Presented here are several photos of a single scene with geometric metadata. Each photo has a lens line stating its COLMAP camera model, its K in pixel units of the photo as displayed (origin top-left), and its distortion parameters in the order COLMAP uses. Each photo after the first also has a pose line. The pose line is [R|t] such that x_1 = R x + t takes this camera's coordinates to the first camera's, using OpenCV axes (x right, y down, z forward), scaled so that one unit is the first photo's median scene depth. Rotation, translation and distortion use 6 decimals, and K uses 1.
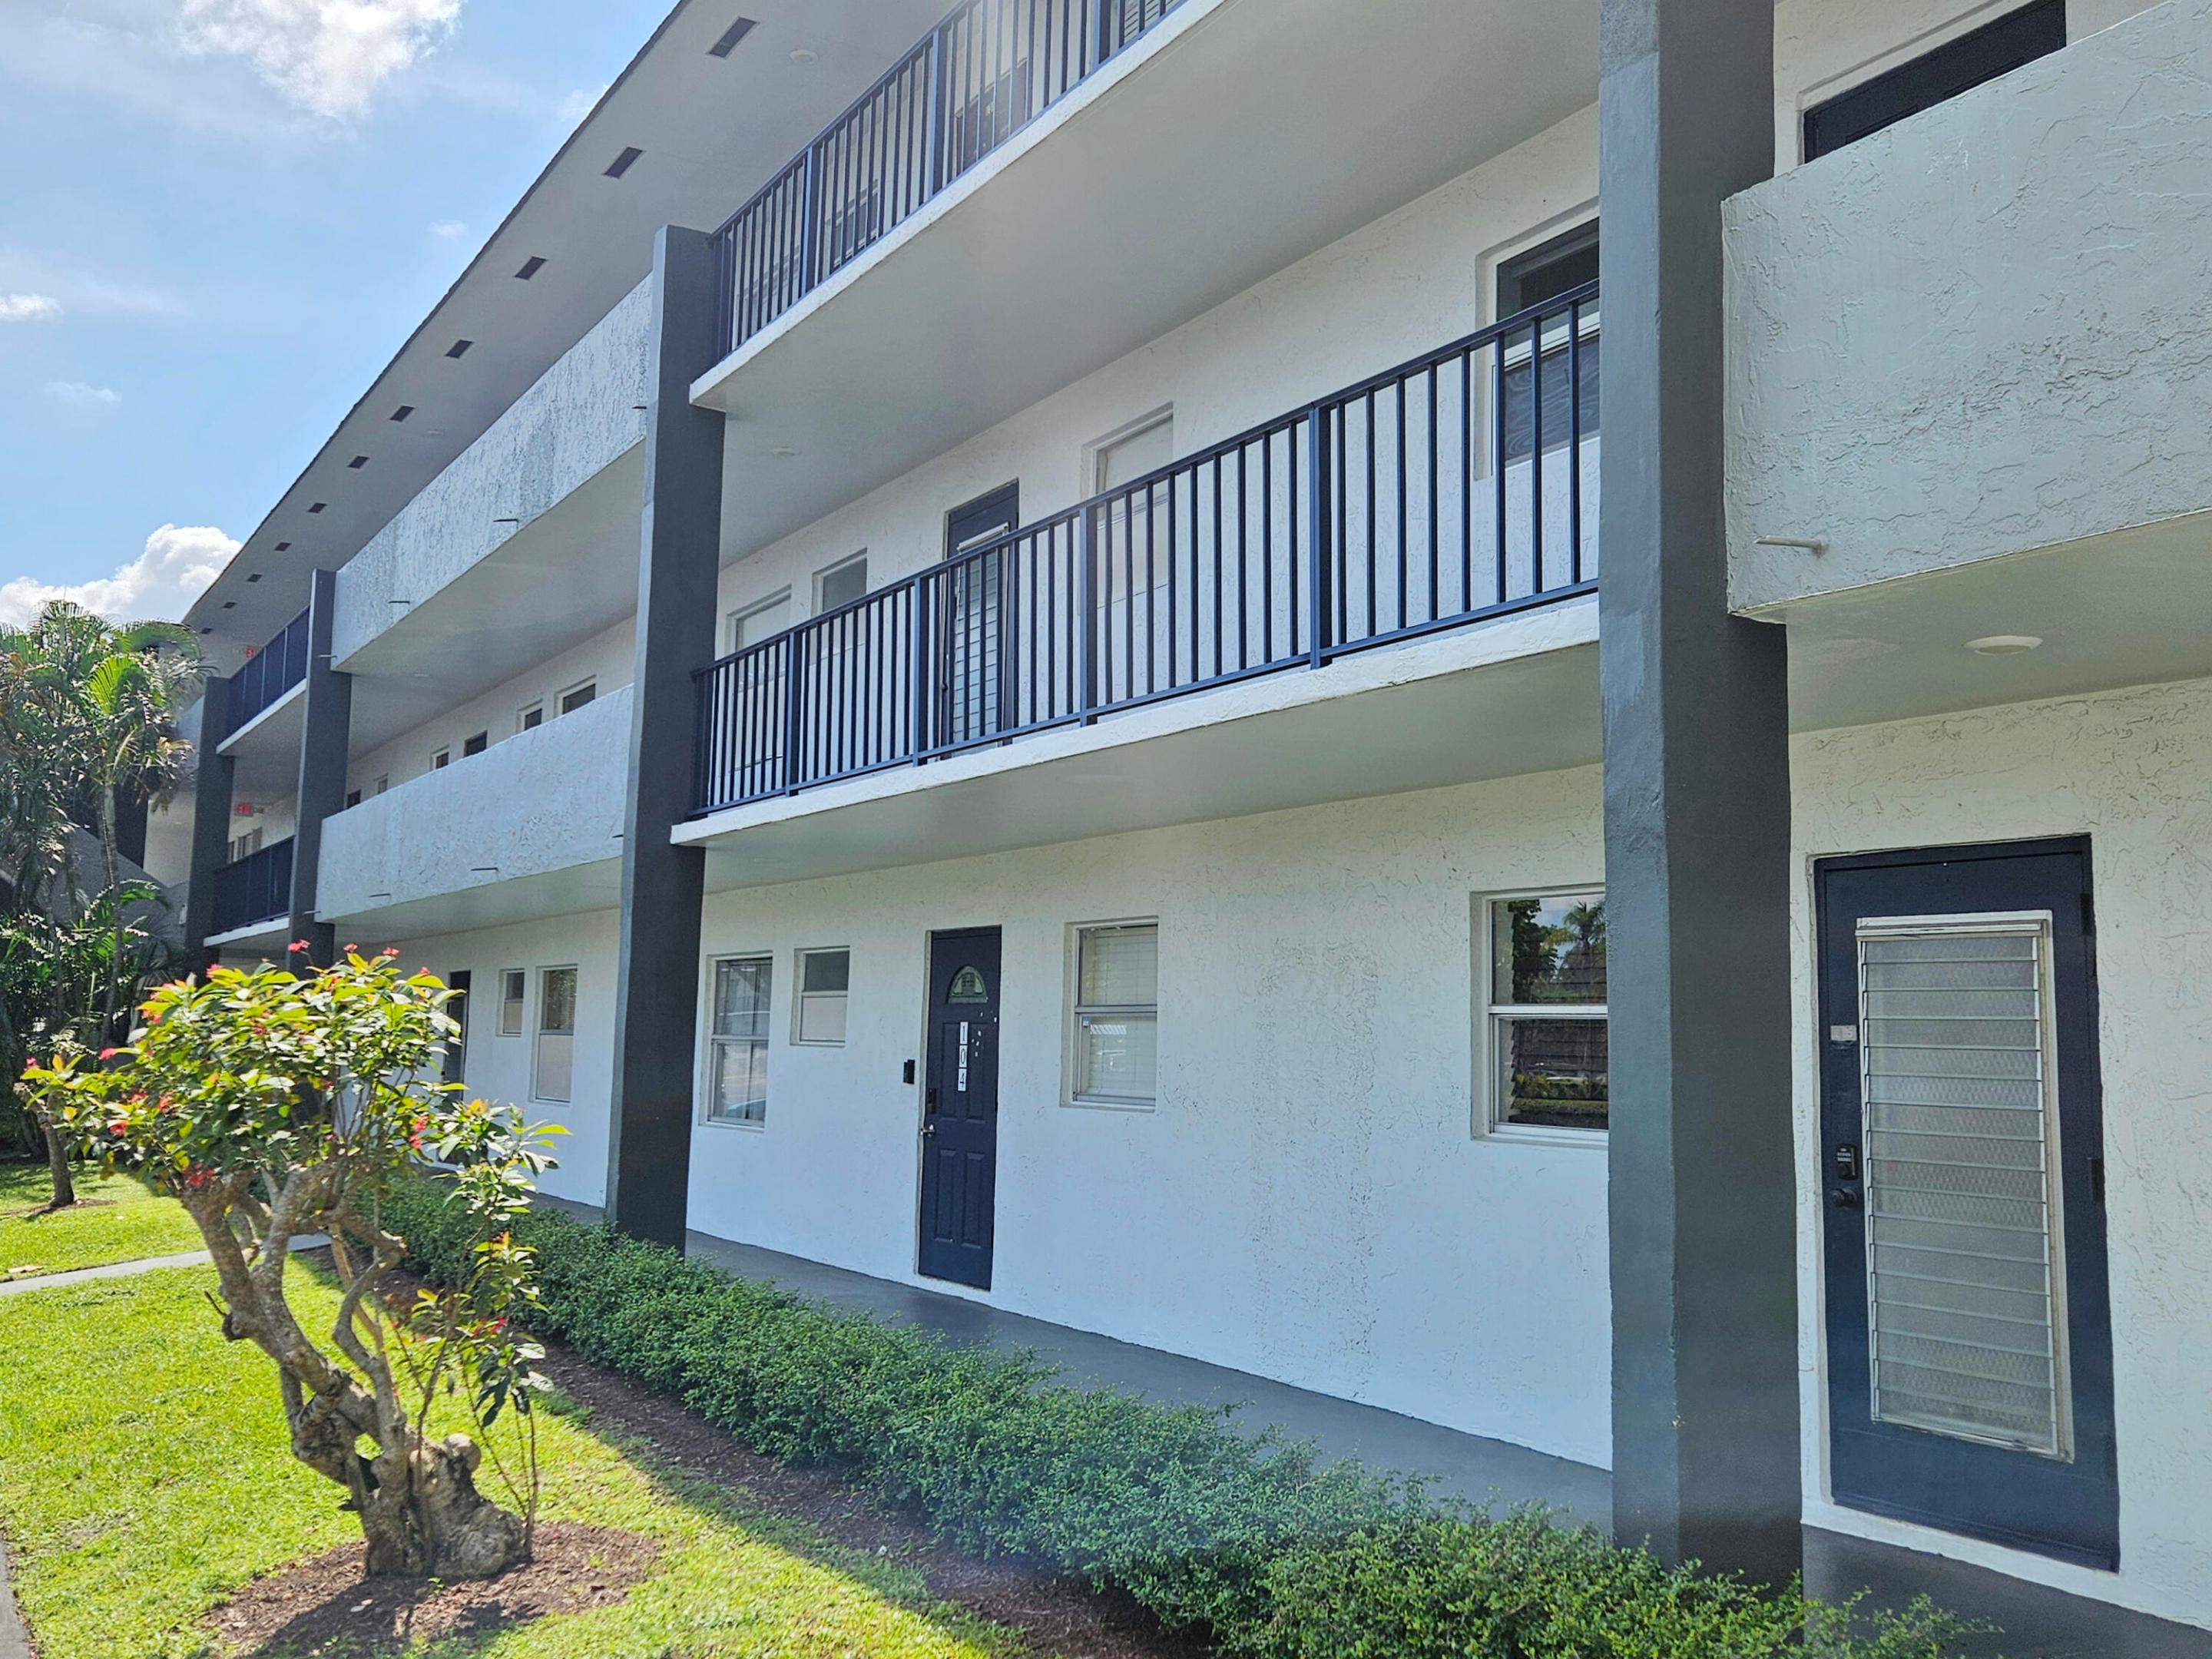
lens RADIAL K [[1812.4, 0, 1105.6], [0, 1812.4, 884.3], [0, 0, 1]] dist [-0.046354, 0.210640]
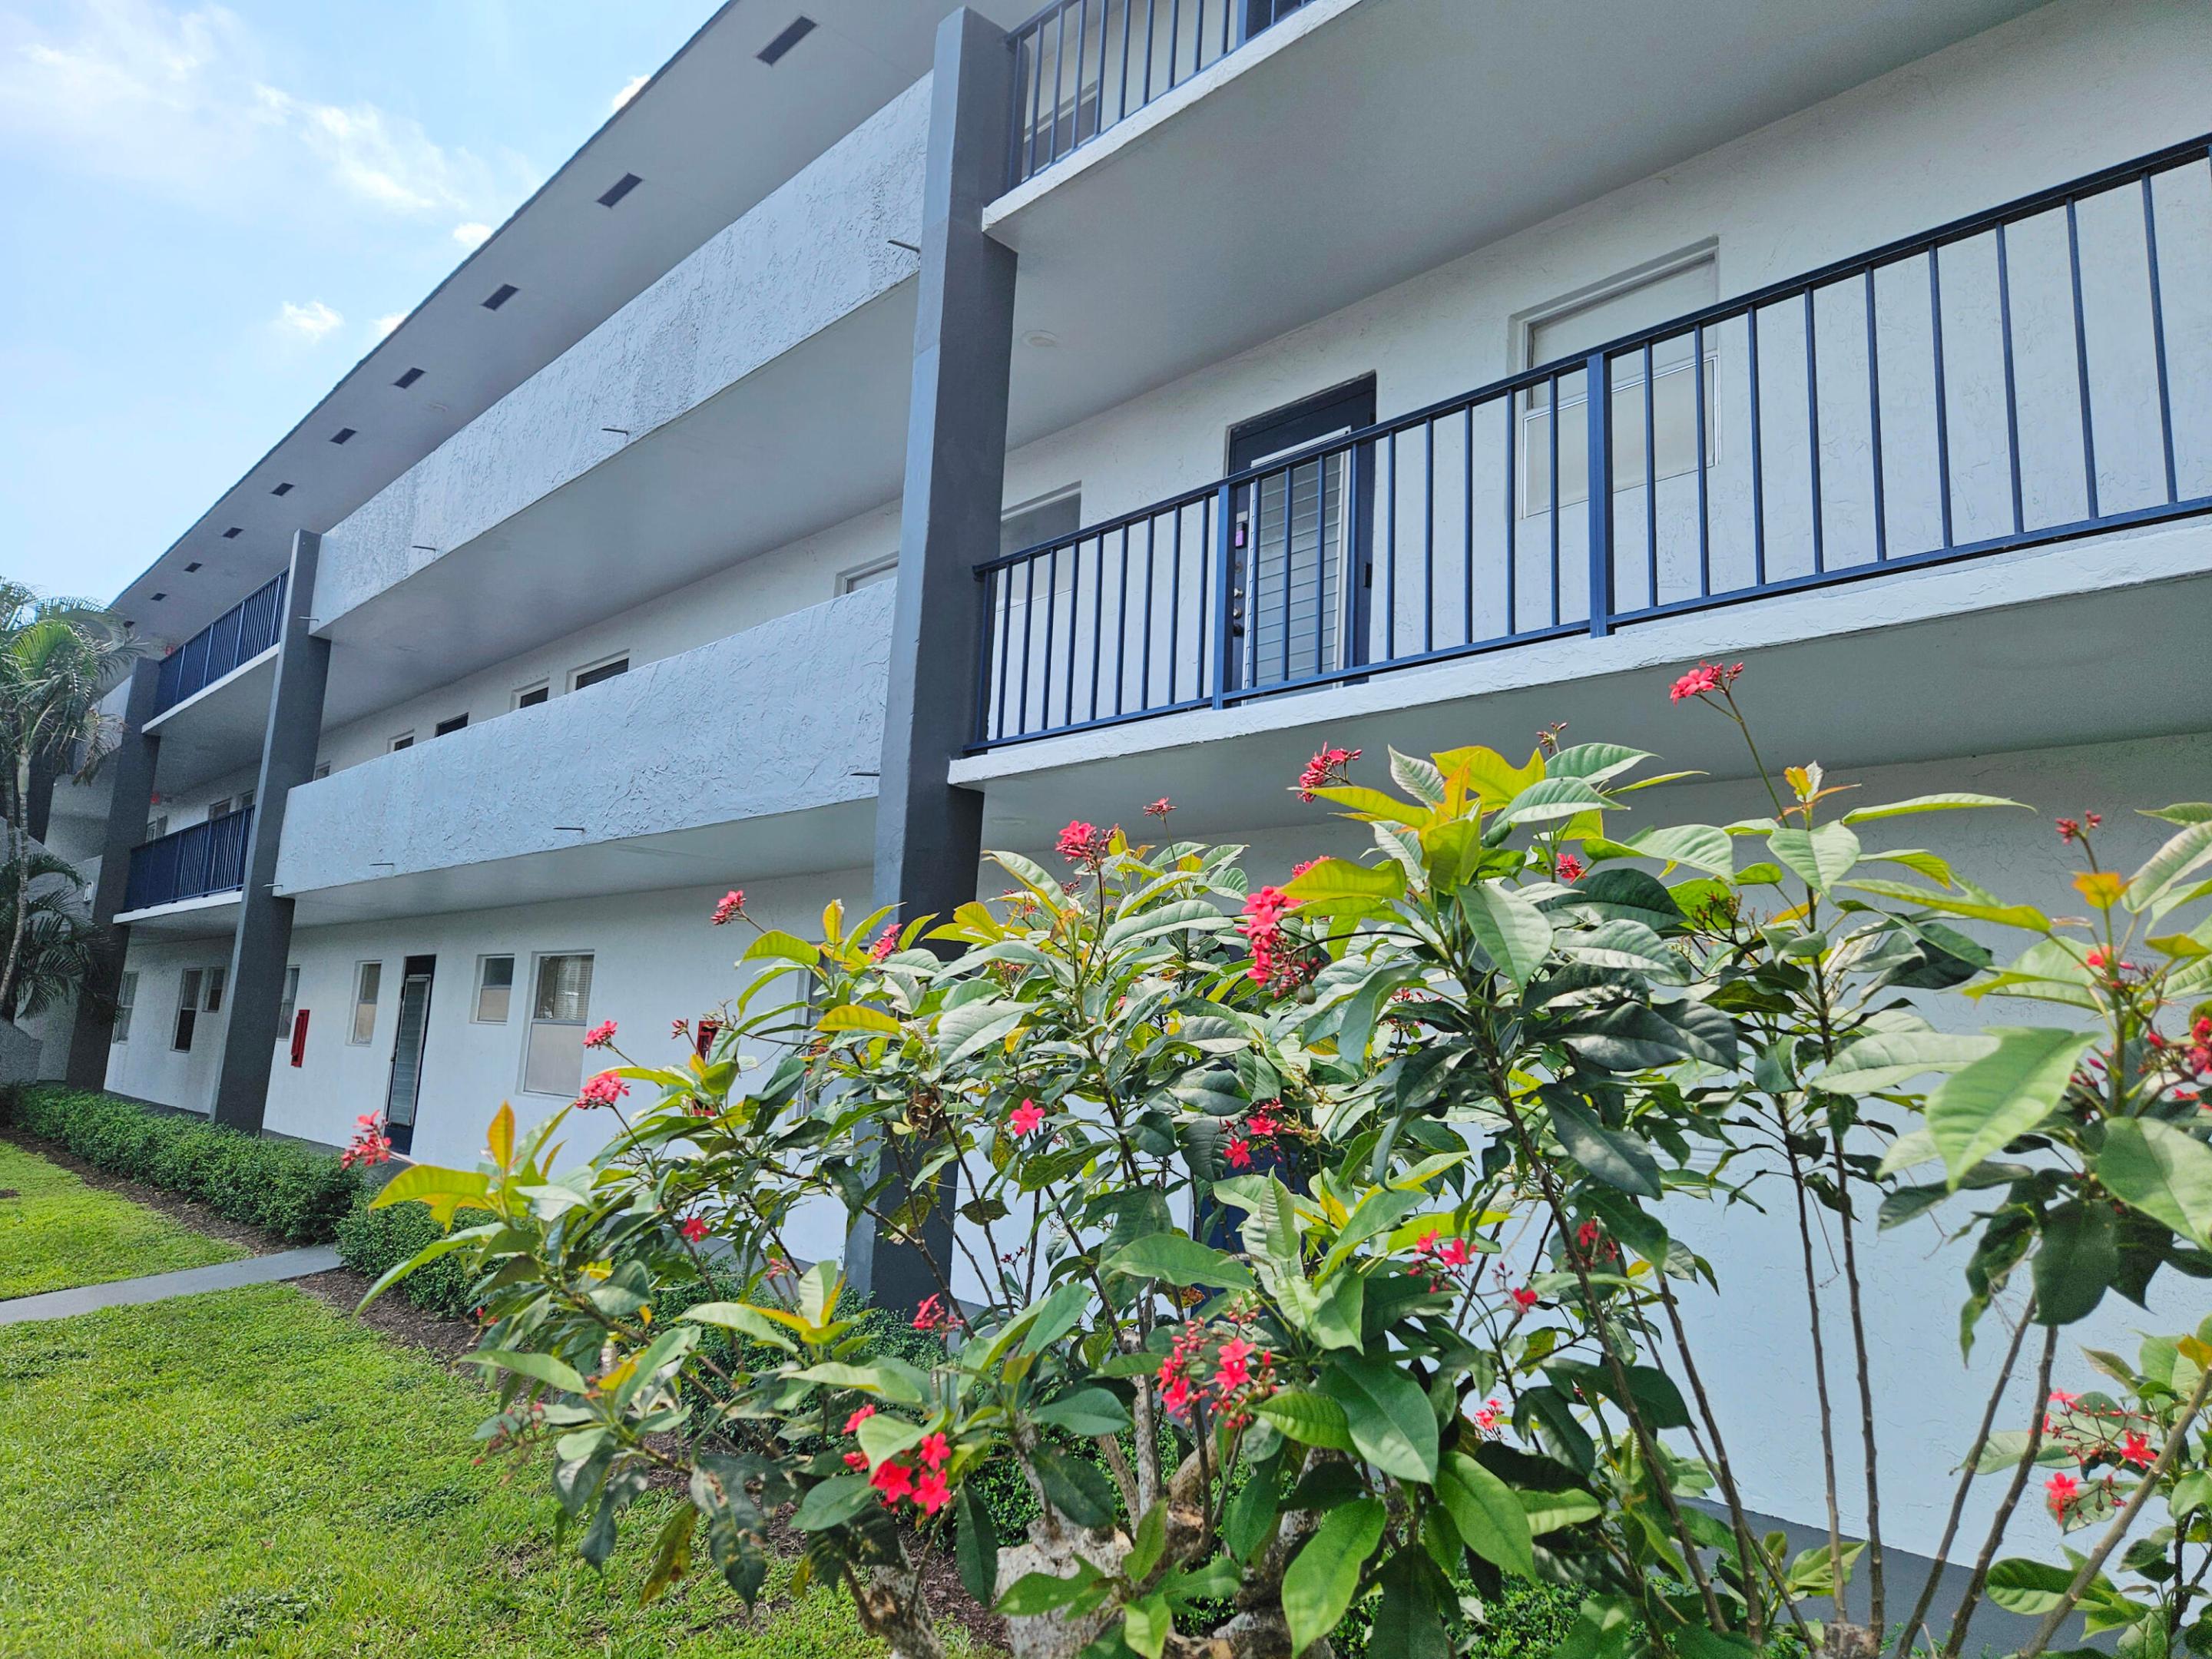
lens RADIAL K [[1410.7, 0, 1114.2], [0, 1410.7, 820.7], [0, 0, 1]] dist [0.072054, -0.056562]
pose [[0.985851, 0.044915, 0.161495, -0.142350], [-0.034978, 0.997346, -0.063860, 0.015709], [-0.163935, 0.057308, 0.984805, 0.211777]]
